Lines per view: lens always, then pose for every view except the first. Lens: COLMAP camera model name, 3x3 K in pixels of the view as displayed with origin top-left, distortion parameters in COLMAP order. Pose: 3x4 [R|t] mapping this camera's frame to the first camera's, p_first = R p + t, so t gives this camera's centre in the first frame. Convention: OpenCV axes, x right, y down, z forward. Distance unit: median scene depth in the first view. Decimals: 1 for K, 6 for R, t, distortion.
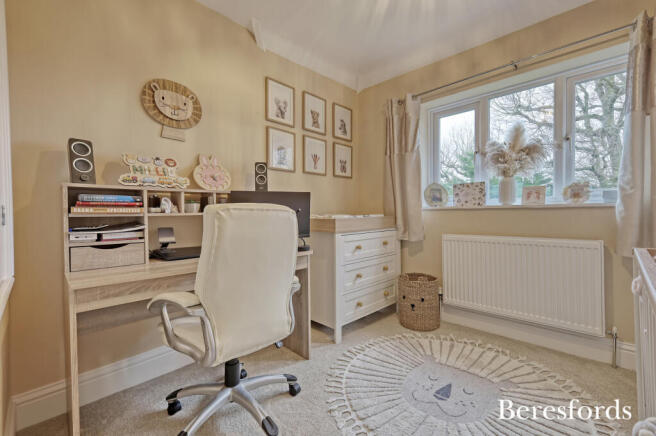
lens RADIAL K [[286.0, 0, 327.2], [0, 286.0, 217.7], [0, 0, 1]] dist [0.000536, -0.000229]
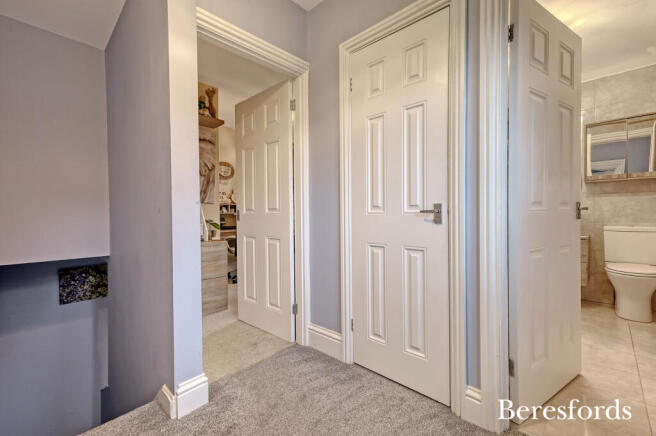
lens RADIAL K [[286.0, 0, 327.6], [0, 286.0, 218.5], [0, 0, 1]] dist [0.000536, -0.000229]
pose [[0.999877, 0.006473, 0.014255, 0.362513], [-0.006518, 0.999974, 0.003139, 0.025142], [-0.014234, -0.003231, 0.999893, -1.583347]]
